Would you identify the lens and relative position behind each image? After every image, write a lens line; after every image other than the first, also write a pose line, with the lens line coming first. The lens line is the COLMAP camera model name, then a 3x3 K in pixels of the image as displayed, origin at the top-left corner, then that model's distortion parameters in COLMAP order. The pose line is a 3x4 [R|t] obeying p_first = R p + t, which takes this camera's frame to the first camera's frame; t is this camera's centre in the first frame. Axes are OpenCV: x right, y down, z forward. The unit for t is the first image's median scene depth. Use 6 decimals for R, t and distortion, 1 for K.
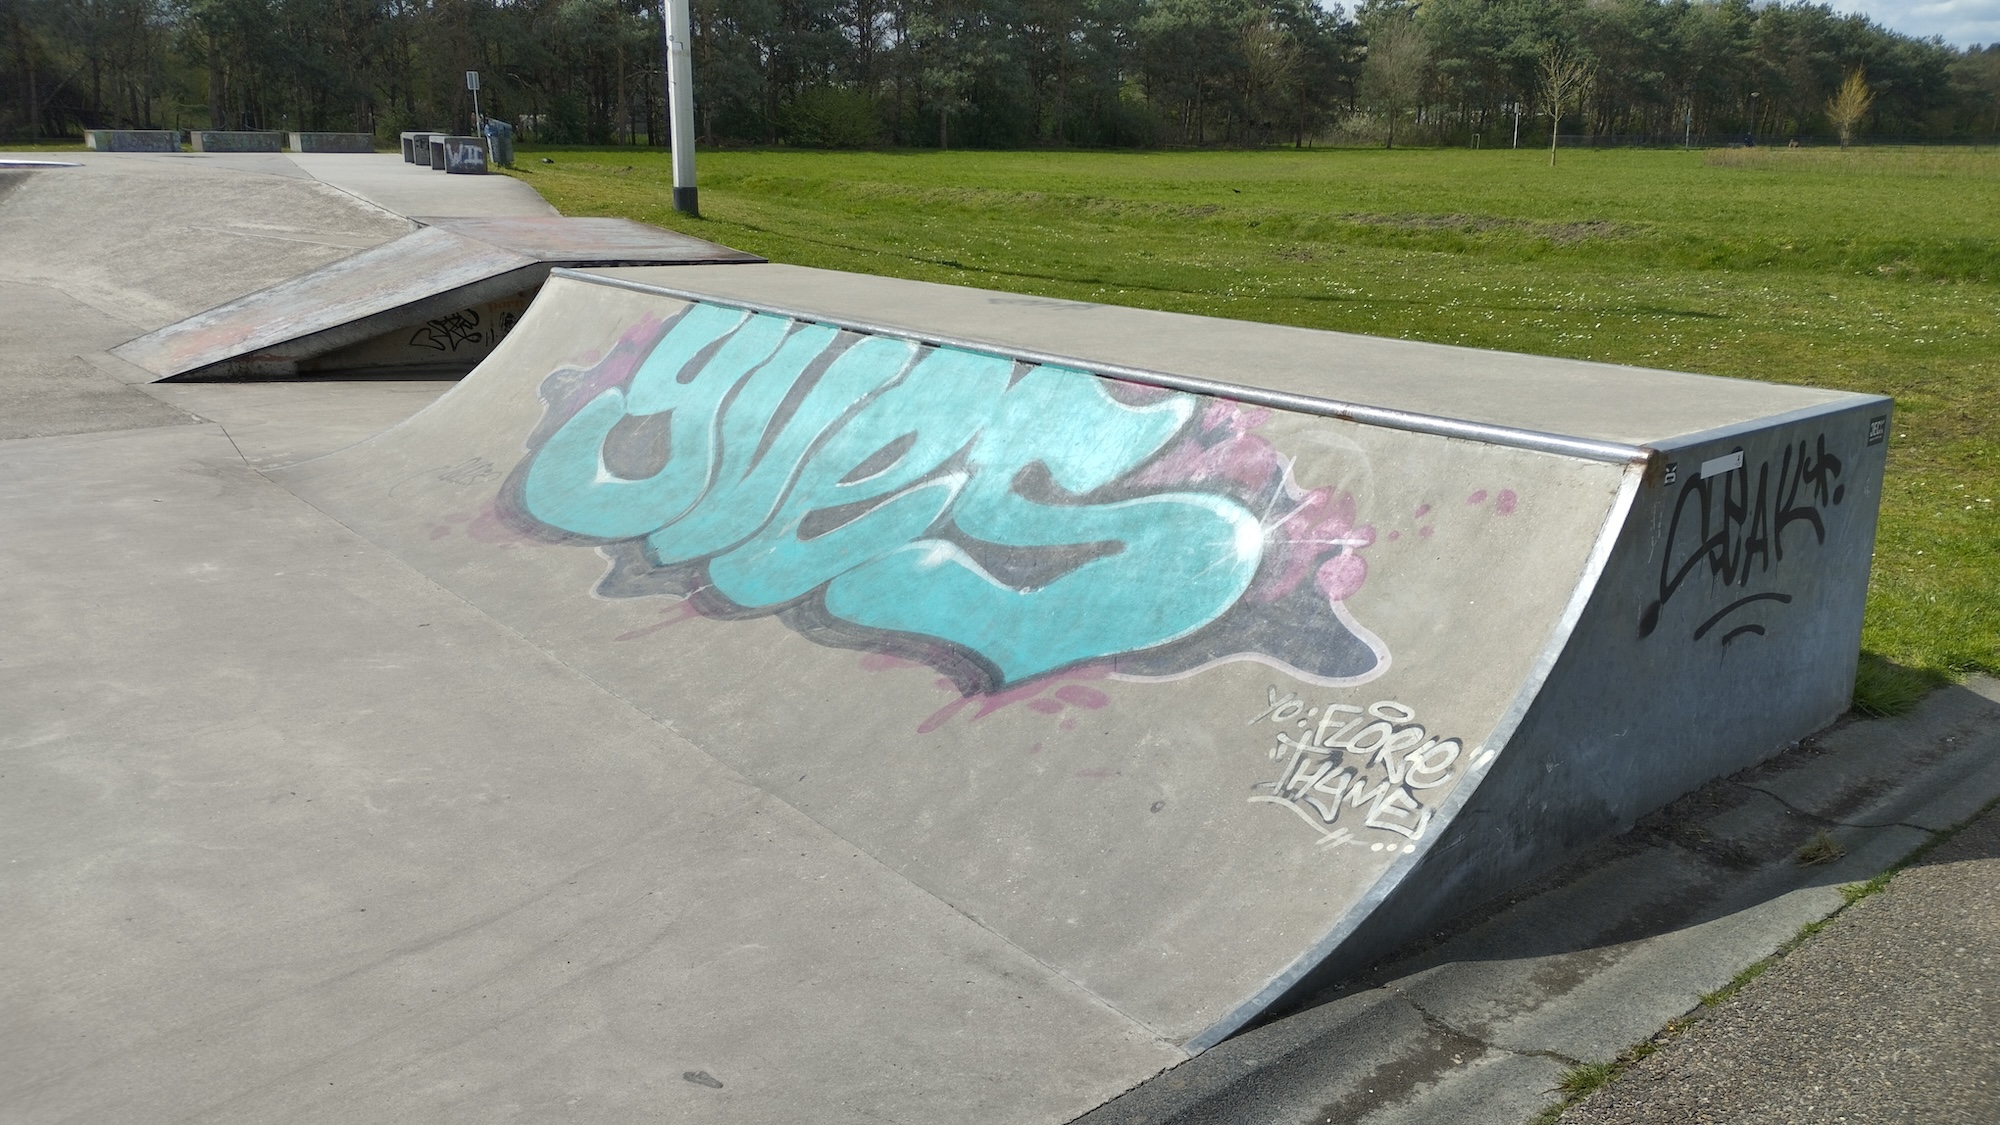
lens RADIAL K [[1634.4, 0, 1000.0], [0, 1634.4, 562.5], [0, 0, 1]] dist [0.061343, -0.066064]
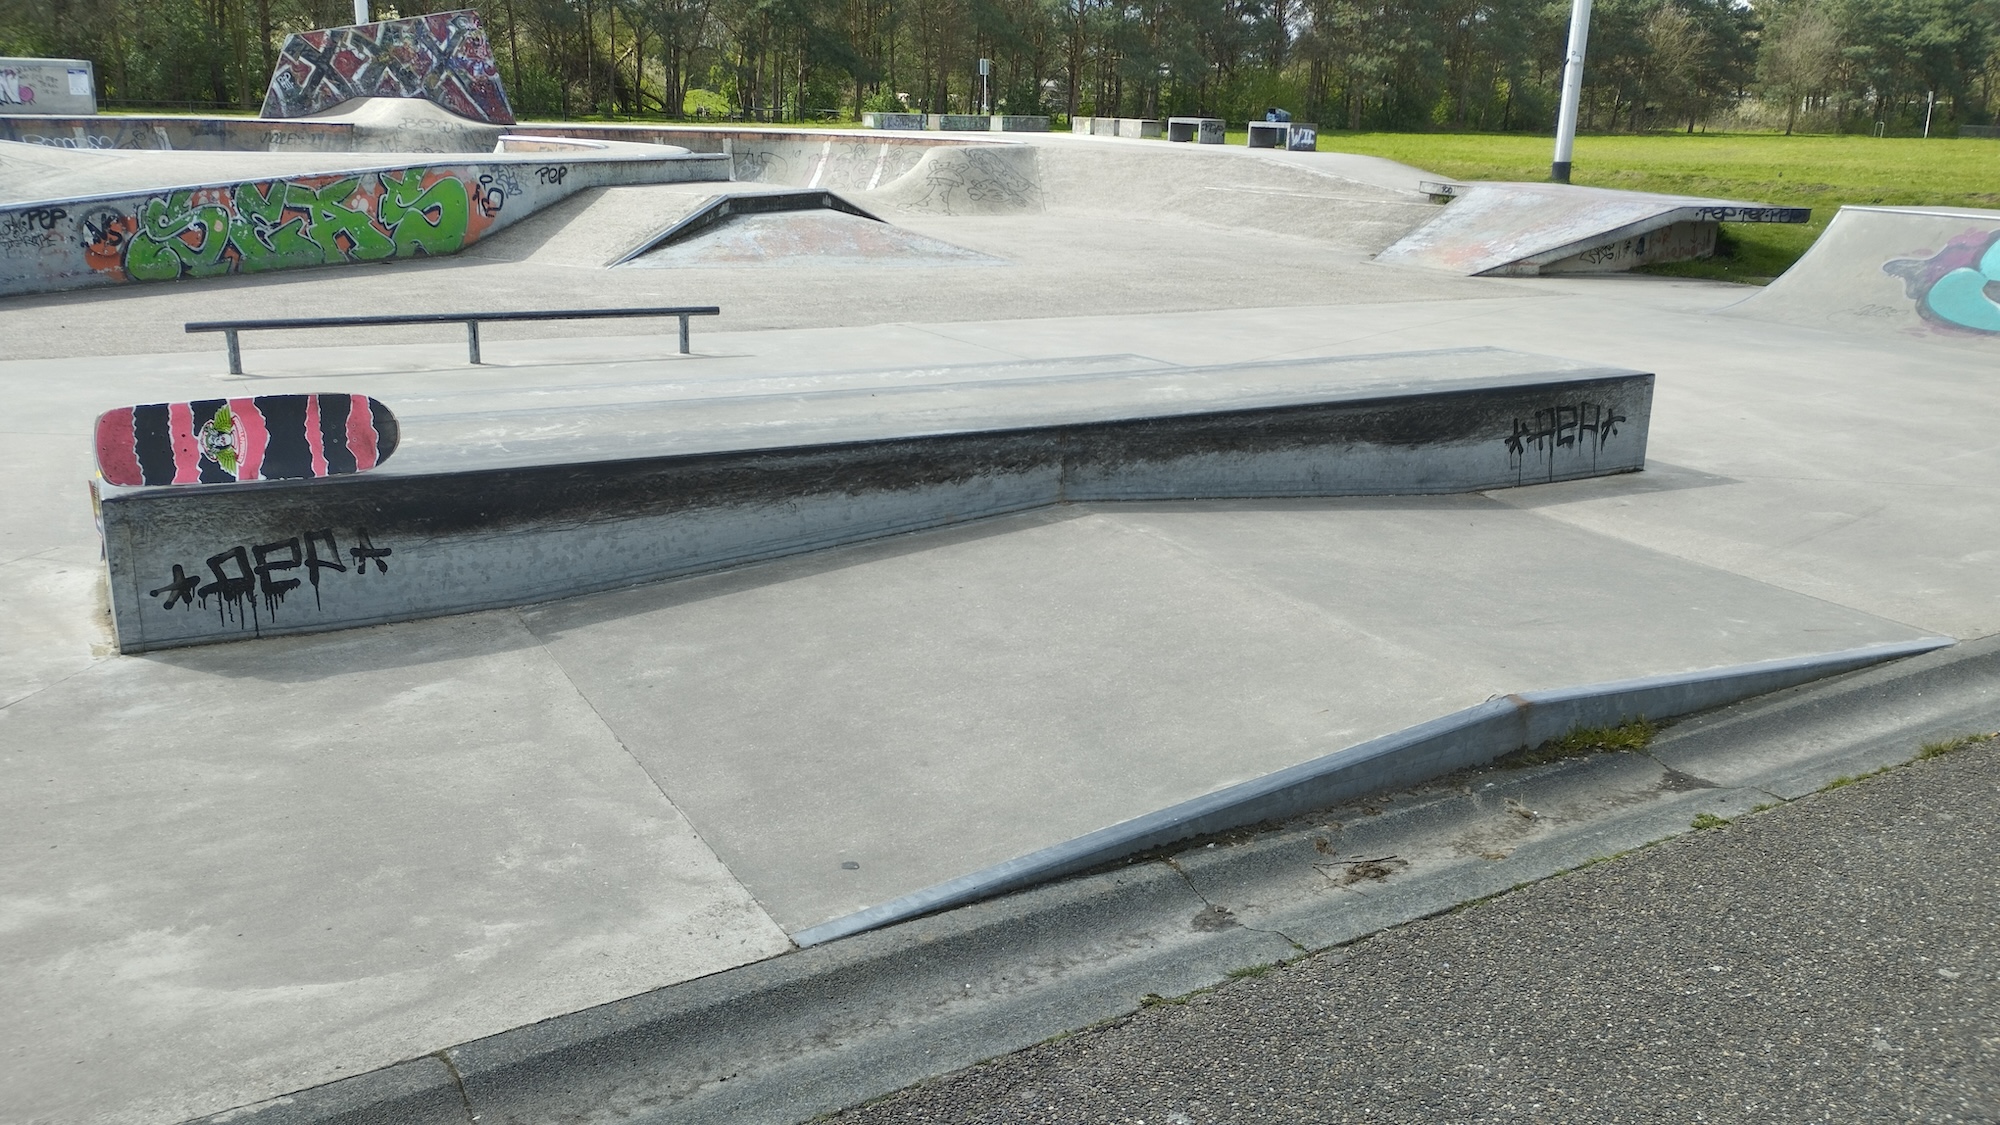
lens RADIAL K [[1634.7, 0, 1003.6], [0, 1634.7, 571.9], [0, 0, 1]] dist [0.094285, -0.119879]
pose [[0.987031, 0.057477, -0.149890, -0.070384], [-0.055037, 0.998276, 0.020380, 0.018052], [0.150803, -0.011866, 0.988493, -0.071755]]
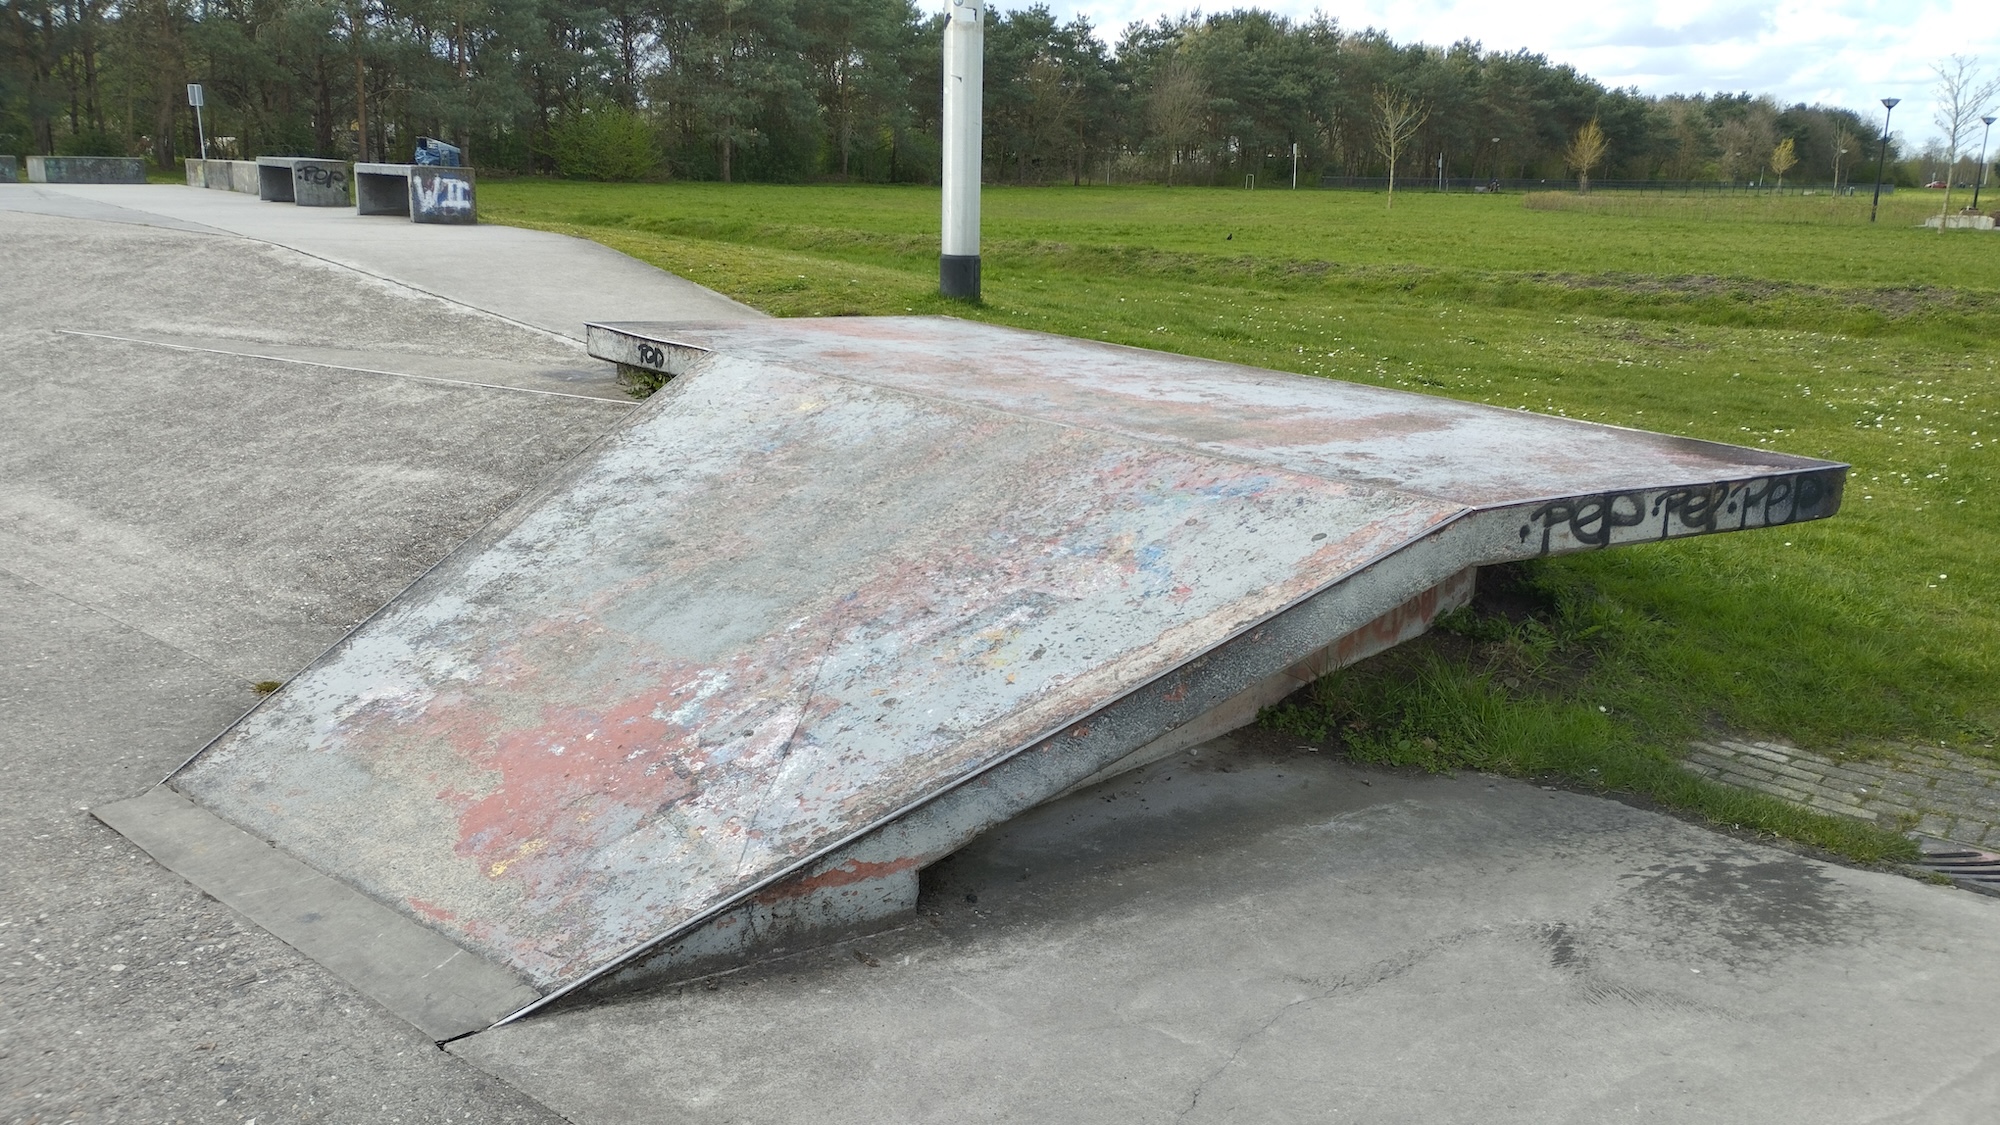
lens RADIAL K [[1634.4, 0, 1000.0], [0, 1634.4, 562.5], [0, 0, 1]] dist [0.061343, -0.066064]
pose [[0.983182, -0.031366, 0.179914, -0.047677], [0.034940, 0.999249, -0.016733, -0.017932], [-0.179254, 0.022738, 0.983540, 0.069947]]
